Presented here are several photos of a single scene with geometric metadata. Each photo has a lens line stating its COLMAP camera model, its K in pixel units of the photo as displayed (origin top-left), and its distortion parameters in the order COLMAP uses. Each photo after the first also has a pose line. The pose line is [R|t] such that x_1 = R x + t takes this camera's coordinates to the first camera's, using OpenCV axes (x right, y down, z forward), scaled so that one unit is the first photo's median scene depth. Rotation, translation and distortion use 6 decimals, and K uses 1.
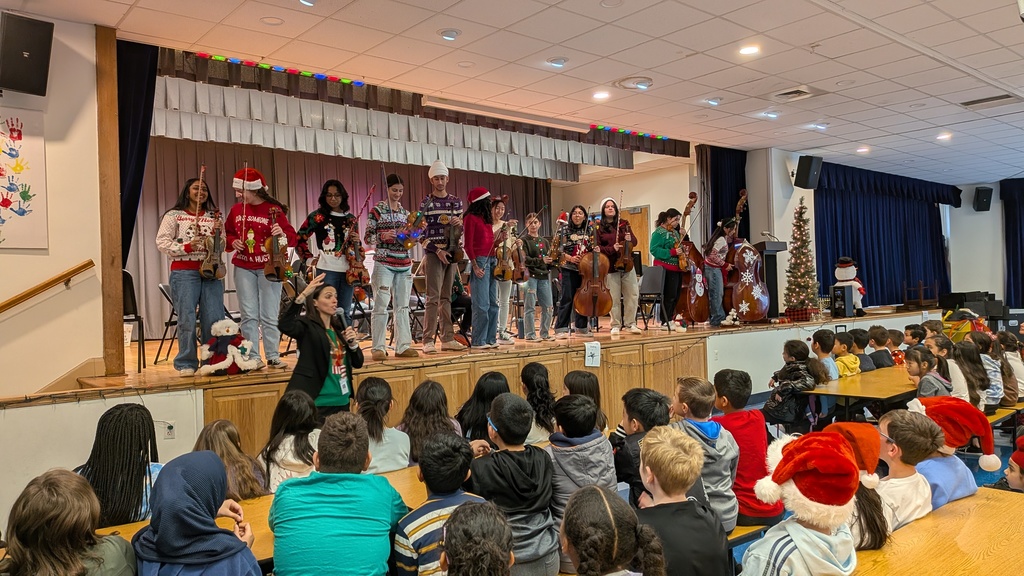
lens RADIAL K [[749.6, 0, 512.0], [0, 749.6, 288.0], [0, 0, 1]] dist [-0.032388, -0.005258]
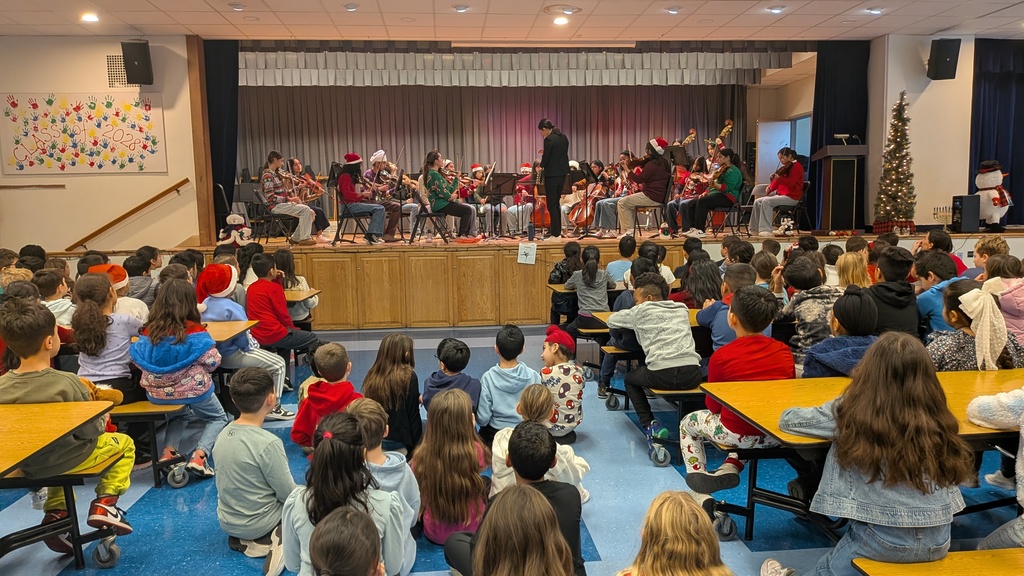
lens RADIAL K [[736.0, 0, 512.0], [0, 736.0, 288.0], [0, 0, 1]] dist [-0.003078, -0.049744]
pose [[0.809458, 0.075370, -0.582320, 0.707442], [-0.003364, 0.992307, 0.123758, 0.001225], [0.587168, -0.098217, 0.803484, 0.036658]]
